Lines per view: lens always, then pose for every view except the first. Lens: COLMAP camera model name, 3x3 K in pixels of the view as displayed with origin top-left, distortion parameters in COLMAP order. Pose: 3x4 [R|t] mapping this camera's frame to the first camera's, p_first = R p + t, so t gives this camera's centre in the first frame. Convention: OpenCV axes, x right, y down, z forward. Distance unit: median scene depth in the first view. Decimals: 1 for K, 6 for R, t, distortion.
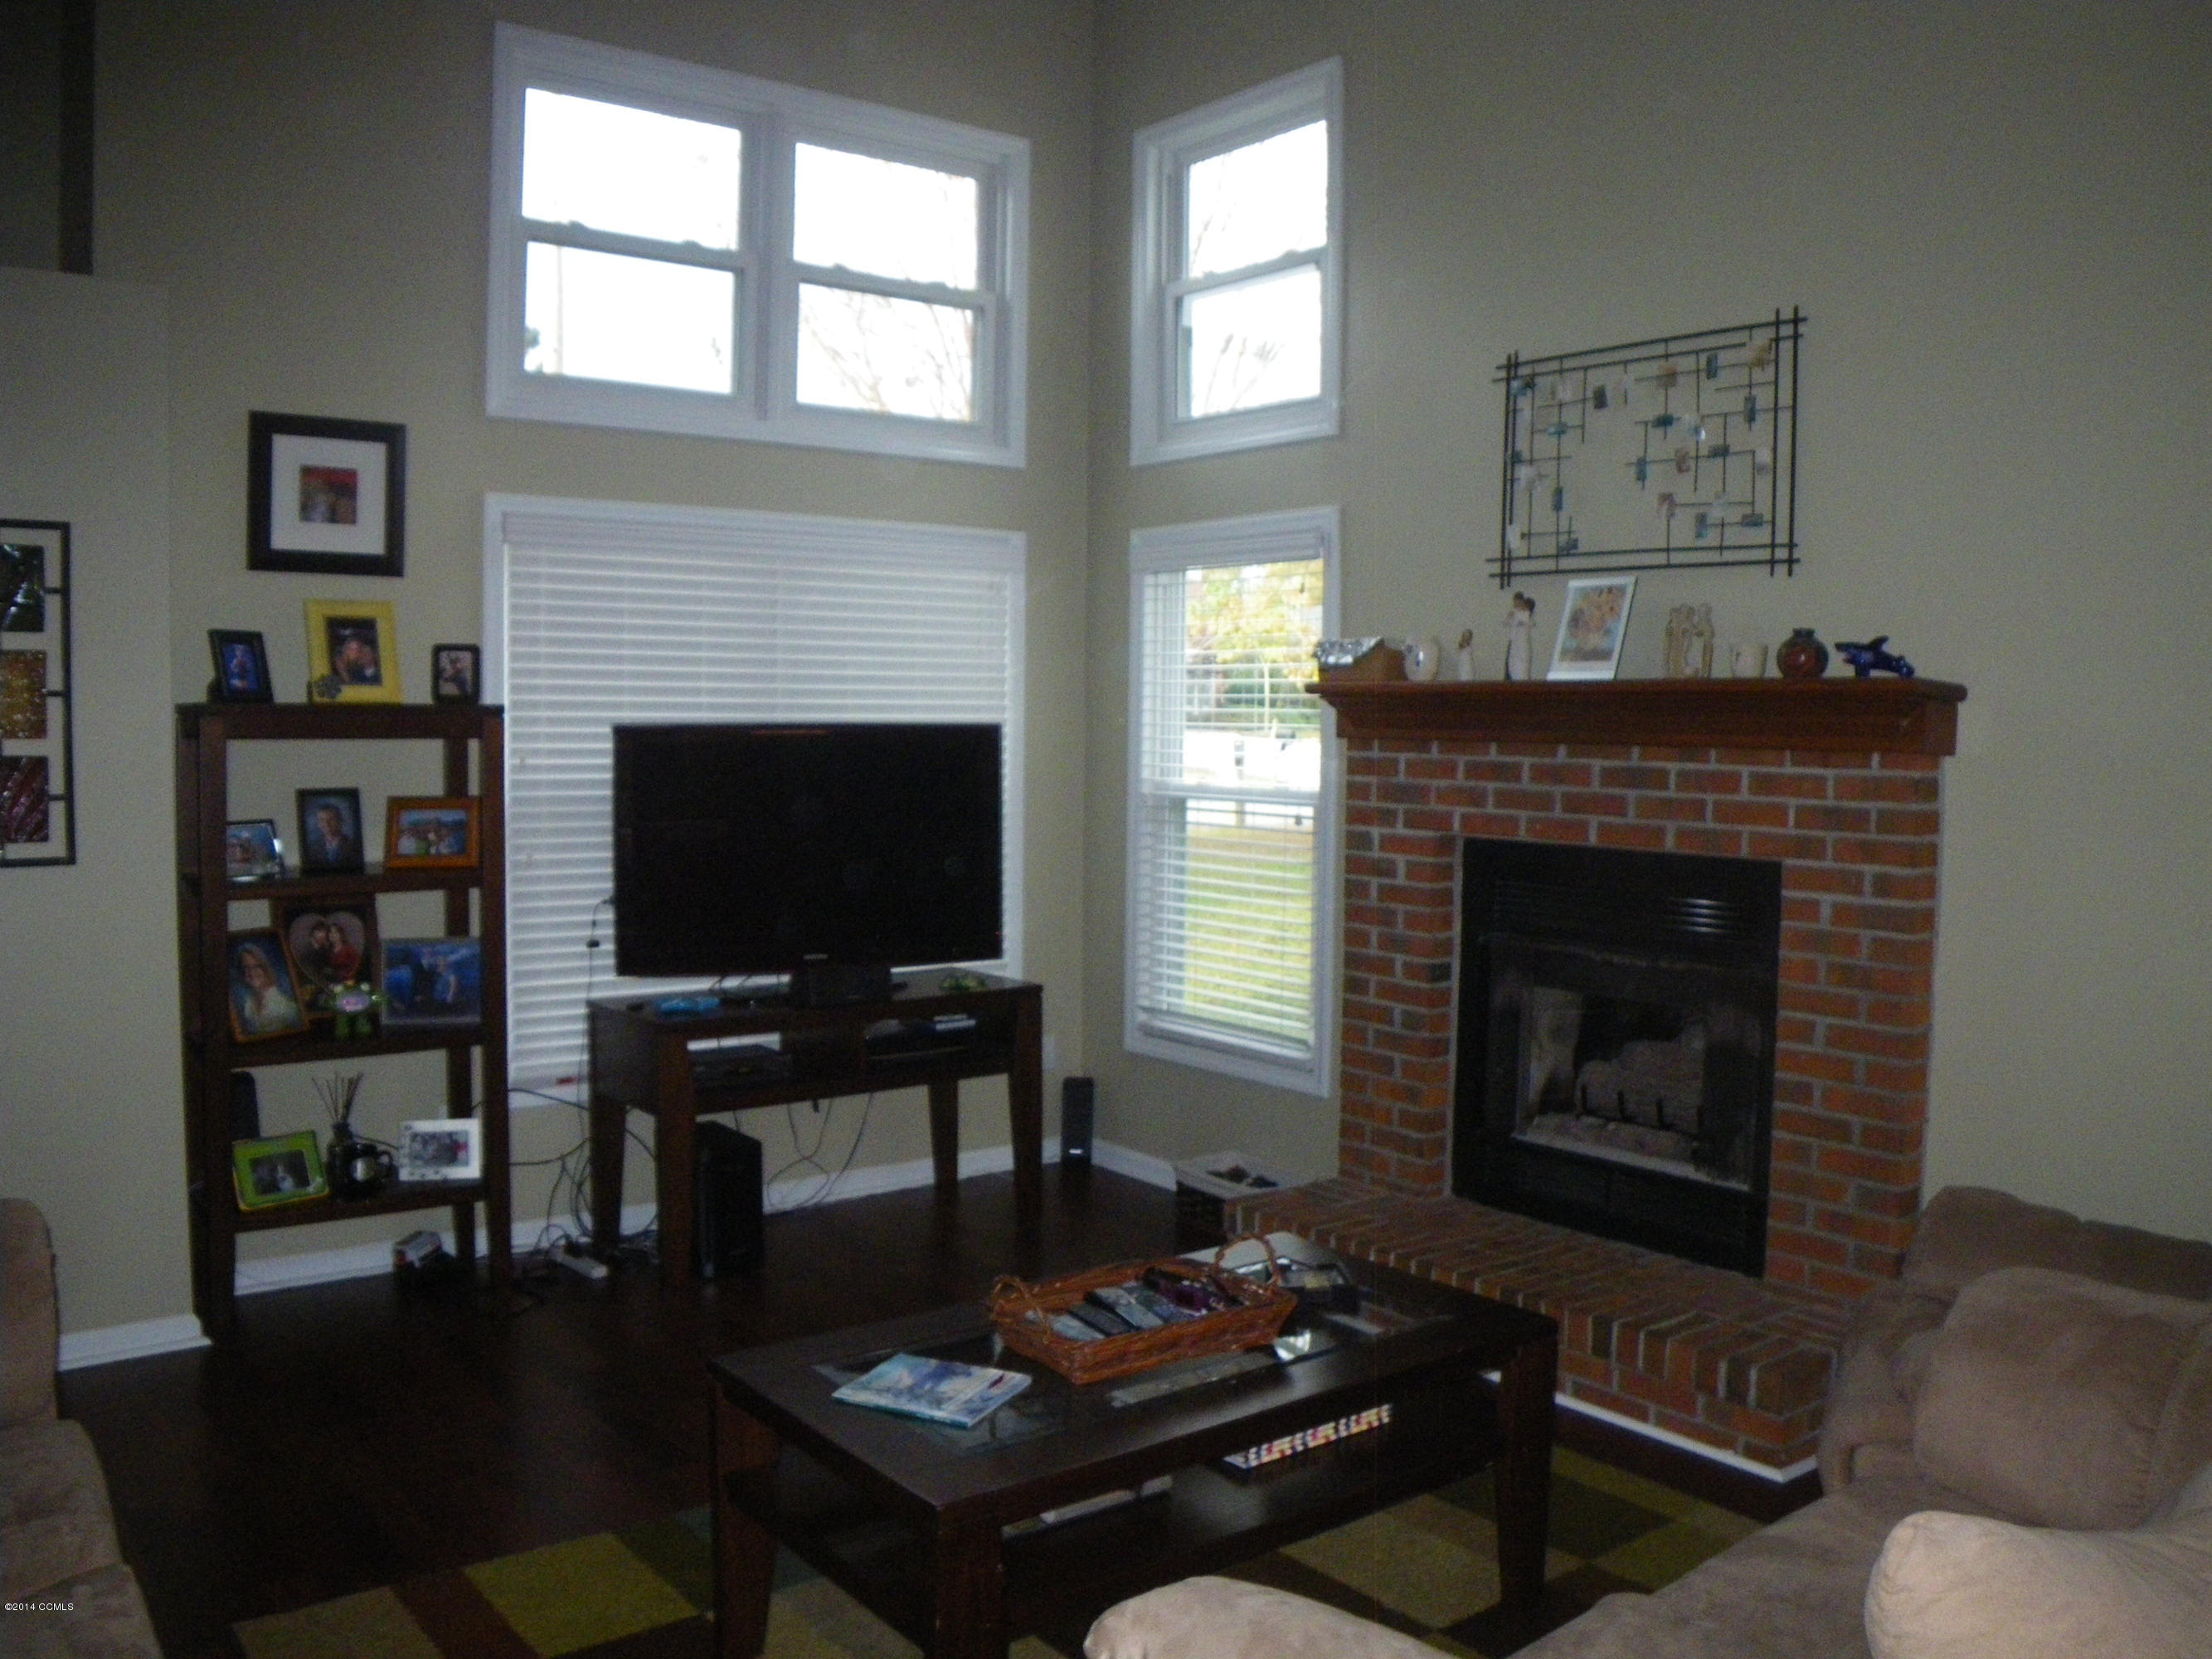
lens RADIAL K [[1815.8, 0, 1113.8], [0, 1815.8, 819.1], [0, 0, 1]] dist [-0.183355, 0.121061]
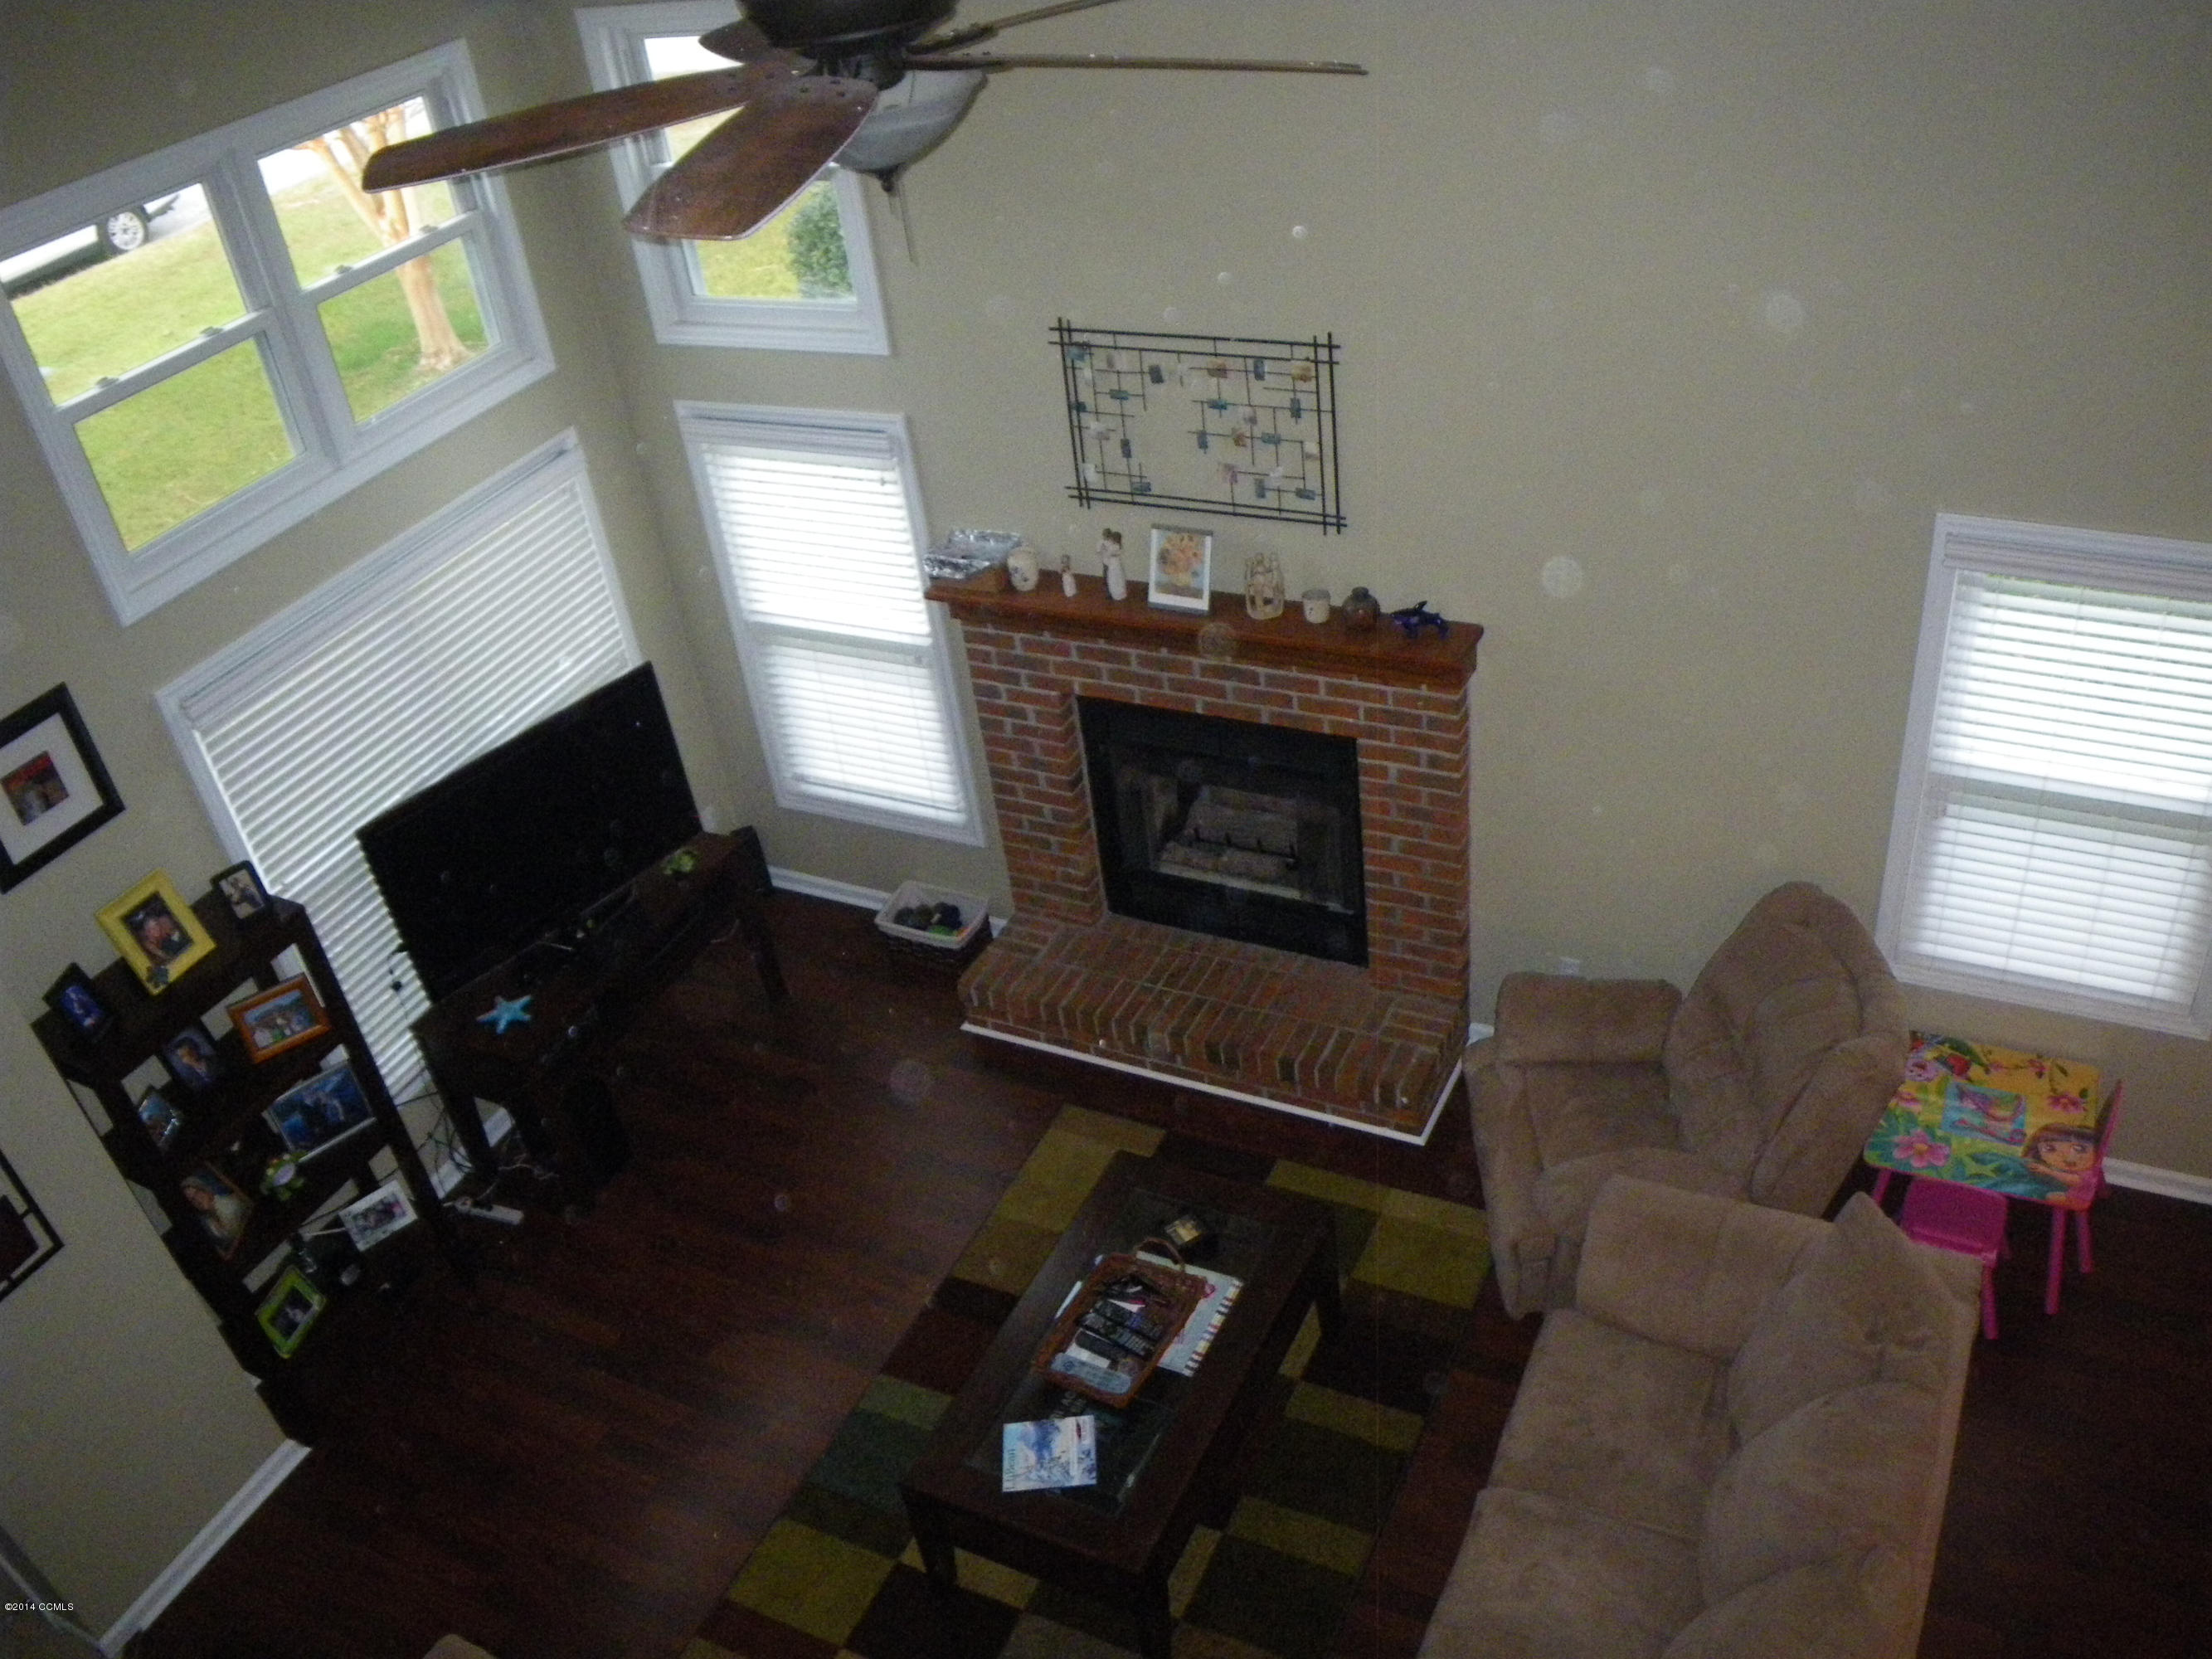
lens RADIAL K [[1815.8, 0, 1113.8], [0, 1815.8, 819.1], [0, 0, 1]] dist [-0.183355, 0.121061]
pose [[0.895257, -0.341817, 0.285789, -0.174564], [0.154240, 0.839535, 0.520951, -0.564647], [-0.418000, -0.422305, 0.804322, -0.058208]]
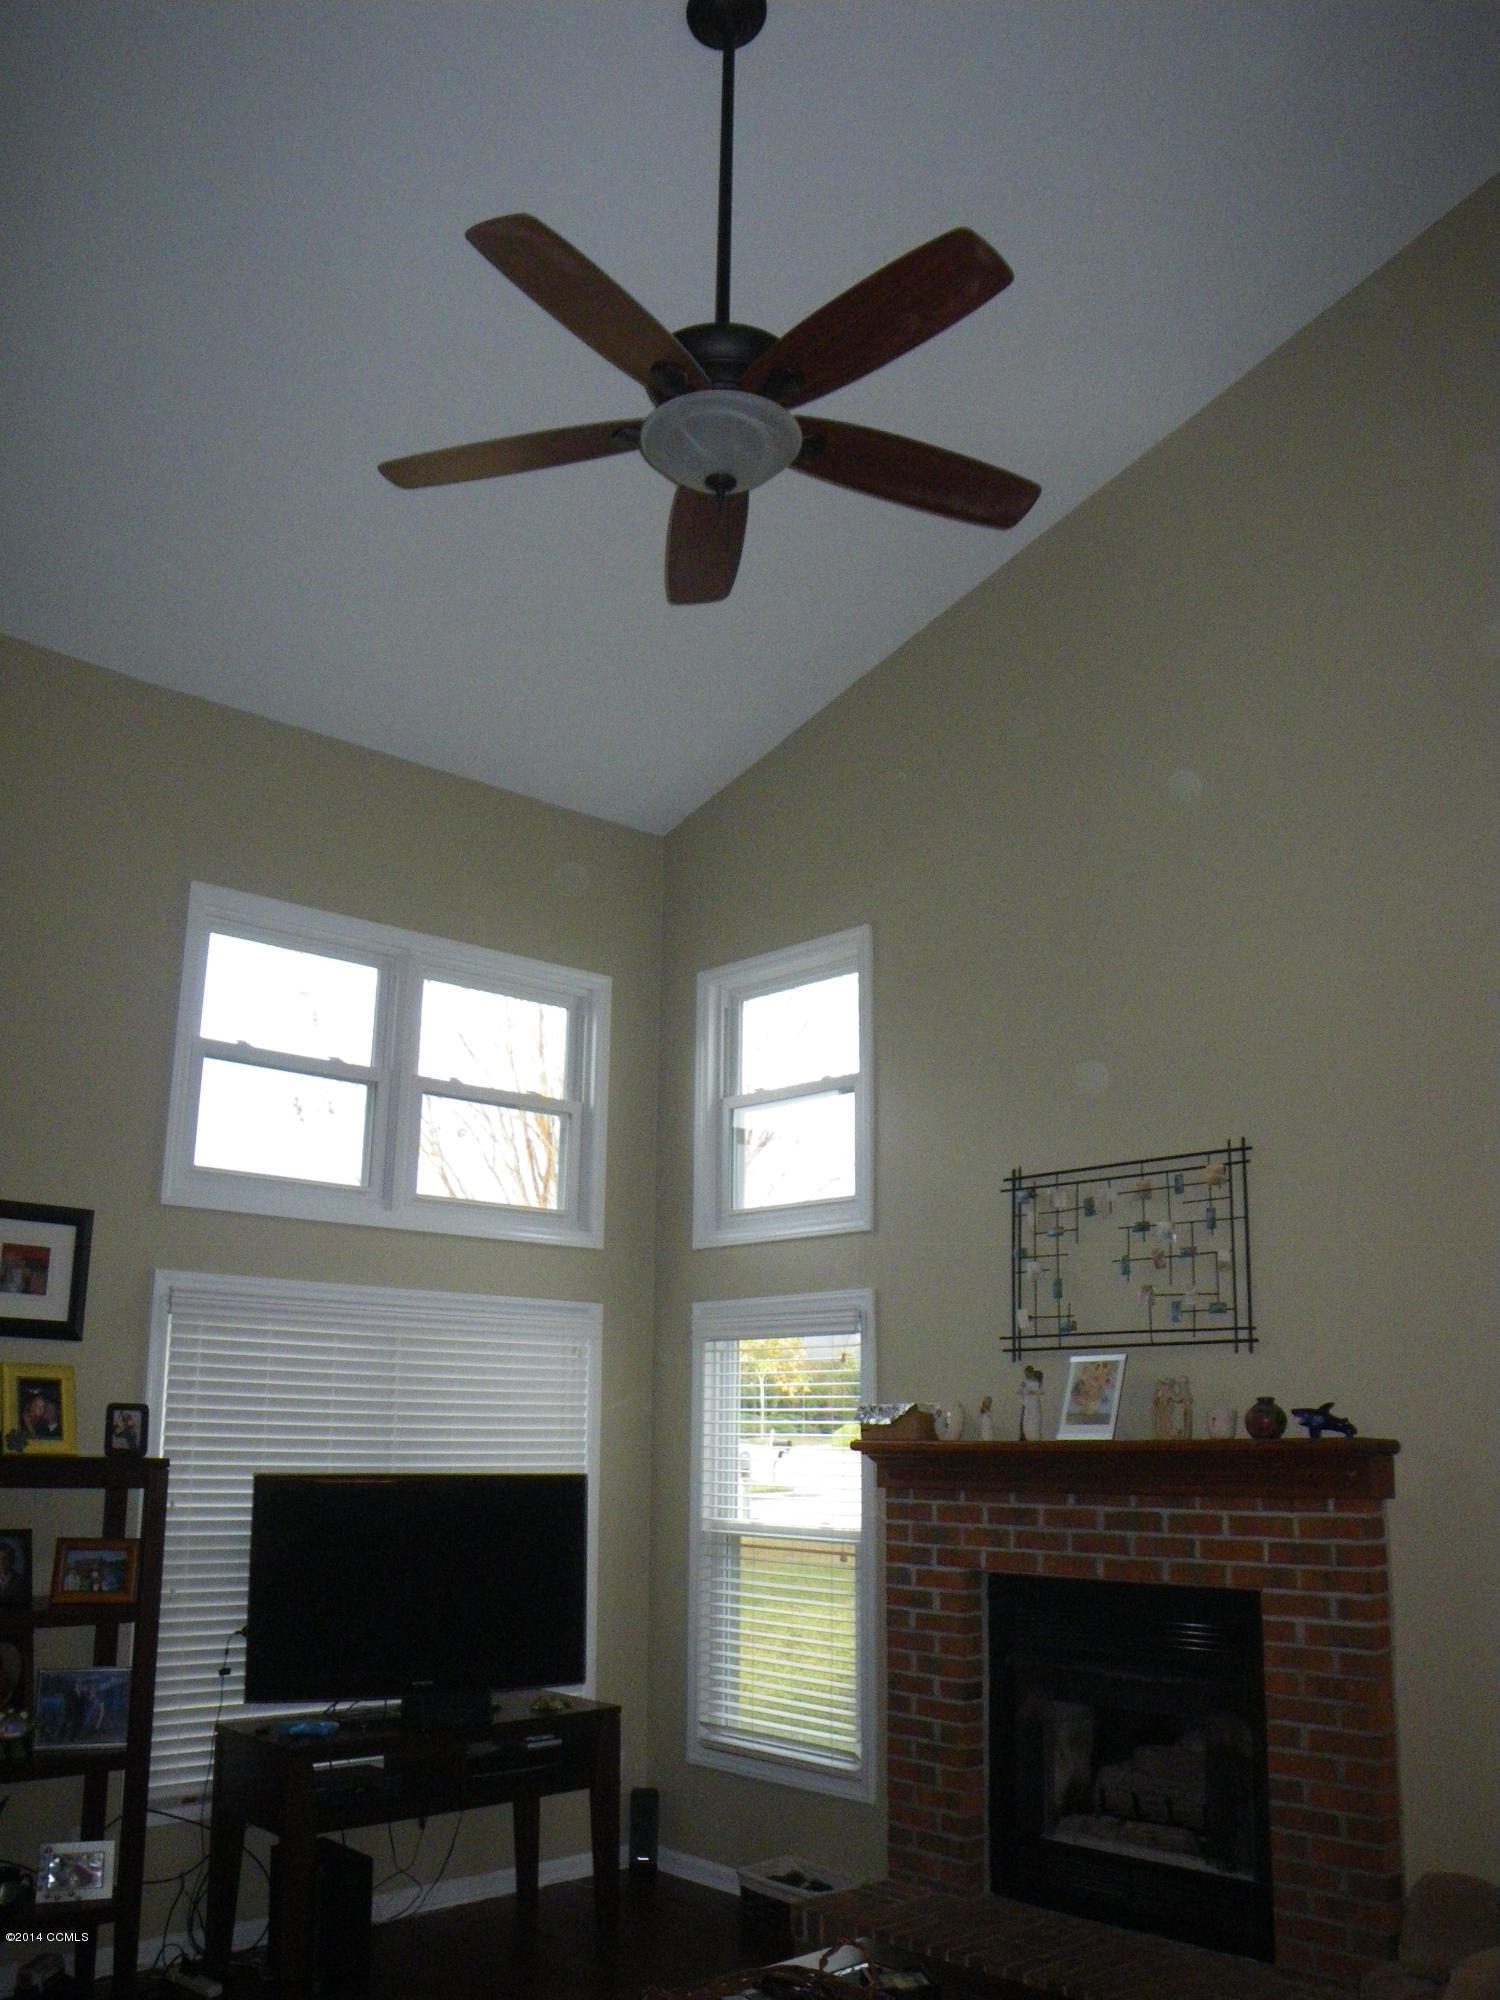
lens RADIAL K [[1641.7, 0, 767.6], [0, 1641.7, 1004.9], [0, 0, 1]] dist [-0.183355, 0.121061]
pose [[0.995864, 0.016966, 0.089263, -0.049943], [0.010839, 0.953216, -0.302094, -0.028553], [-0.090212, 0.301812, 0.949090, -0.092800]]
